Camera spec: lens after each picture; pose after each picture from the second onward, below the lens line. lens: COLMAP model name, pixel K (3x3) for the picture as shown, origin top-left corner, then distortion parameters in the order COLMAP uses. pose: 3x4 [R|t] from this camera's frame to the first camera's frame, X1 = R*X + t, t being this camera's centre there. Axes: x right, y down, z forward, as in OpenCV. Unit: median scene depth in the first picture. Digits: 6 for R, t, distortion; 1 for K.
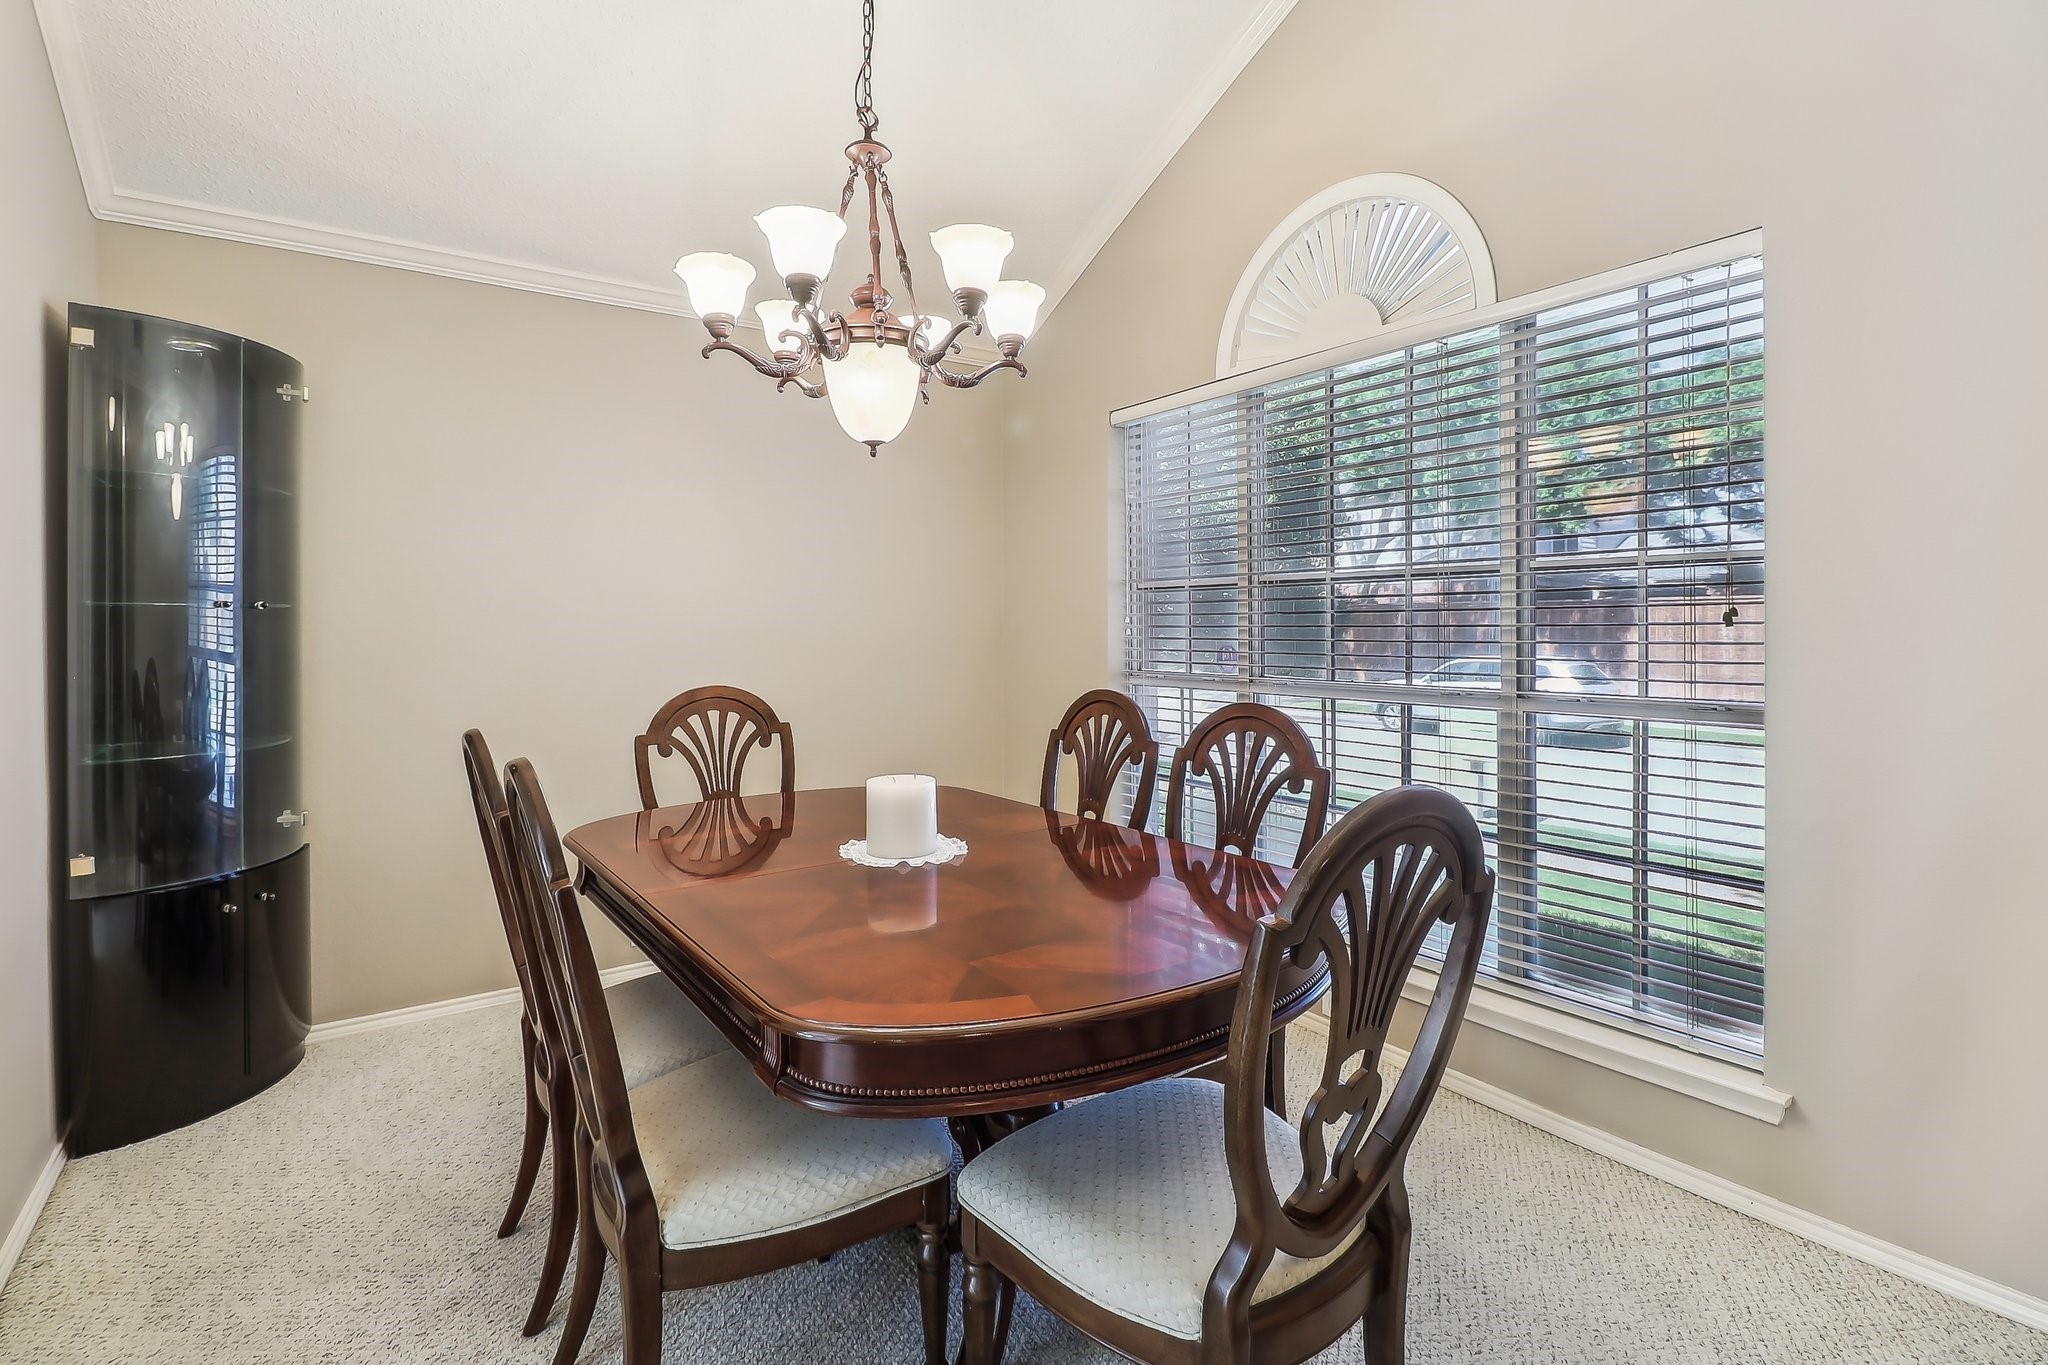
lens RADIAL K [[955.3, 0, 1018.0], [0, 955.3, 642.5], [0, 0, 1]] dist [0.009221, -0.012944]
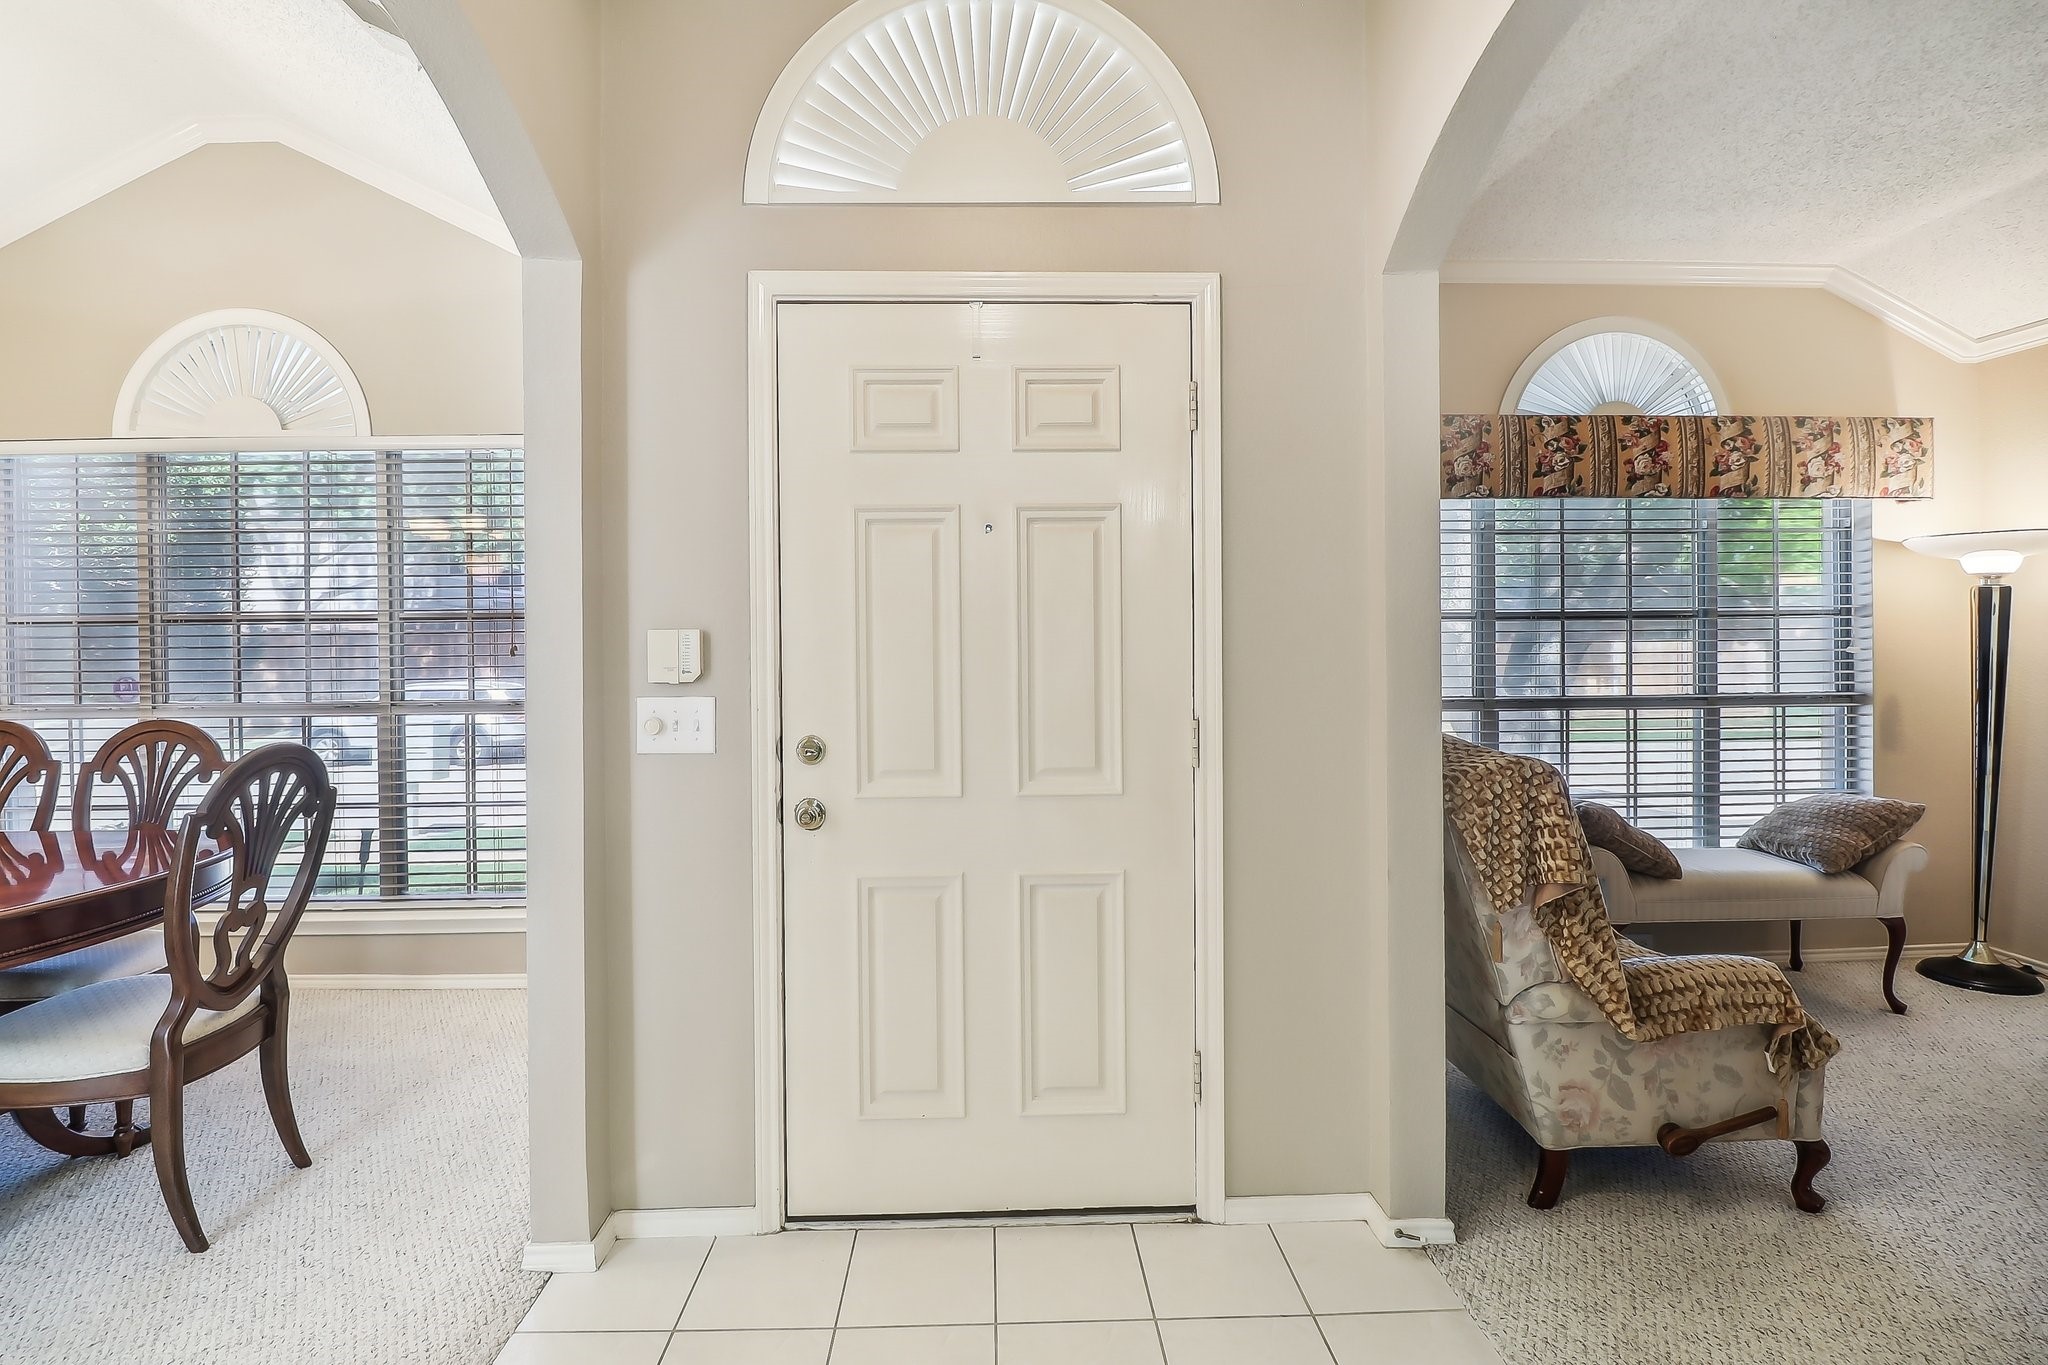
lens RADIAL K [[955.3, 0, 1018.0], [0, 955.3, 642.5], [0, 0, 1]] dist [0.009221, -0.012944]
pose [[0.544024, -0.000558, 0.839069, -0.211112], [0.016487, 0.999814, -0.010025, -0.010206], [-0.838907, 0.019288, 0.543932, -0.683403]]
